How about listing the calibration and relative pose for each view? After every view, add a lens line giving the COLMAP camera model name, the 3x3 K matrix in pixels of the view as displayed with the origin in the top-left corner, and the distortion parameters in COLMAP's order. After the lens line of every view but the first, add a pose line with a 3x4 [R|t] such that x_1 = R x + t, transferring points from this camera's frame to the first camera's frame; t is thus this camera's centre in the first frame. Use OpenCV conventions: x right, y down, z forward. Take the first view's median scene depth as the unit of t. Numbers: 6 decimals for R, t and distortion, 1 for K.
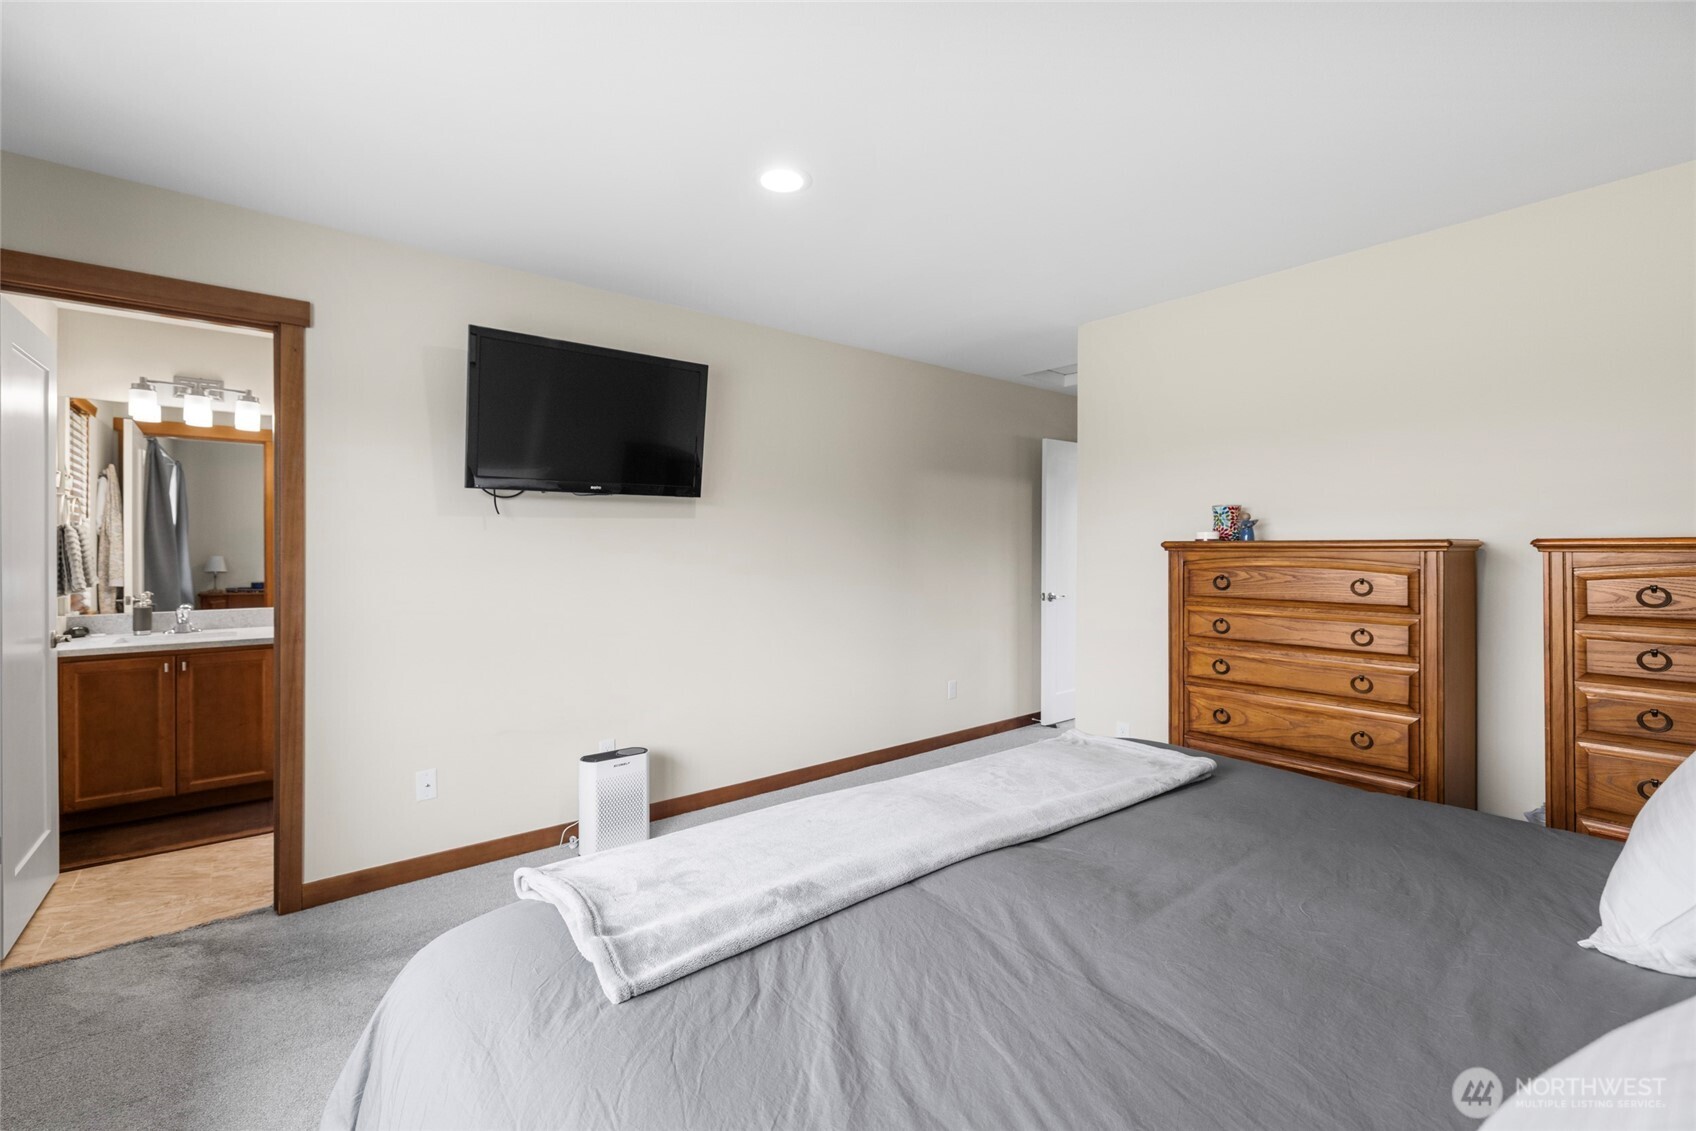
lens RADIAL K [[724.5, 0, 843.1], [0, 724.5, 549.3], [0, 0, 1]] dist [0.002933, -0.002132]
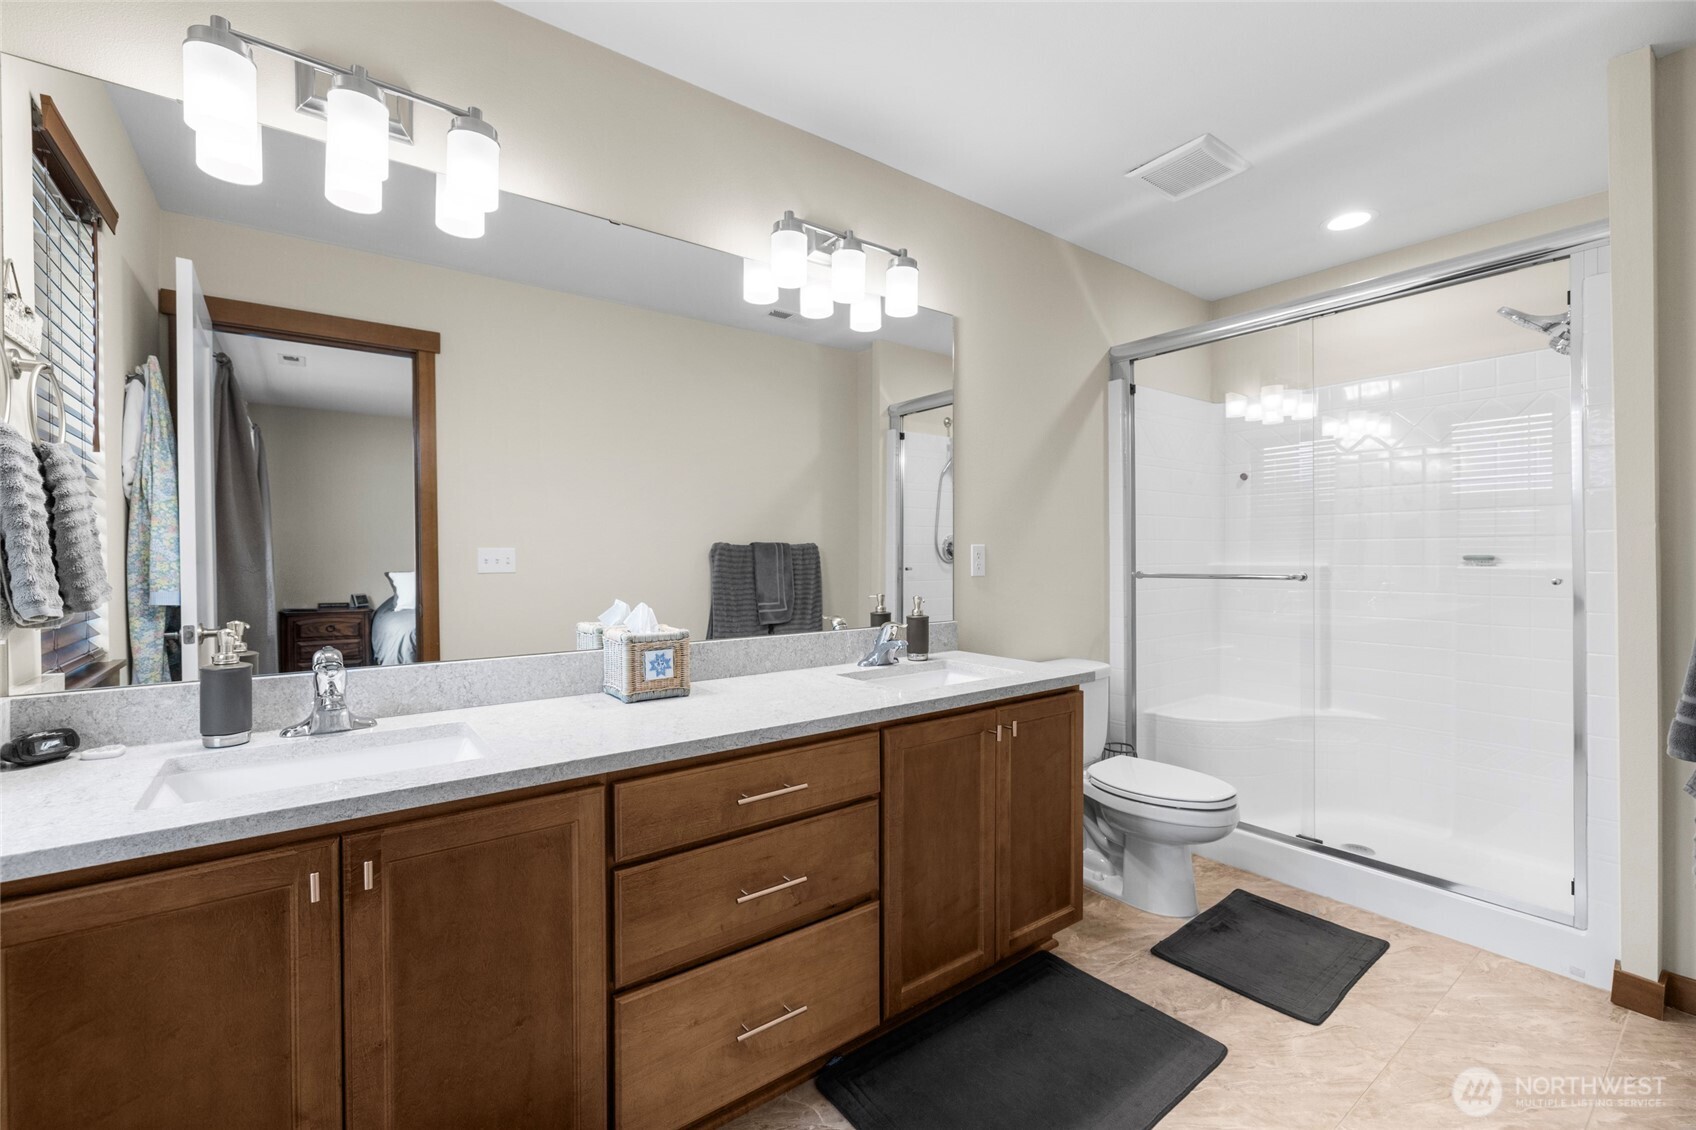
lens RADIAL K [[693.5, 0, 819.2], [0, 693.5, 565.3], [0, 0, 1]] dist [-0.004125, 0.000469]
pose [[0.999102, -0.008424, -0.041531, -0.613474], [0.008724, 0.999937, 0.007035, 0.028068], [0.041469, -0.007391, 0.999112, 0.625080]]
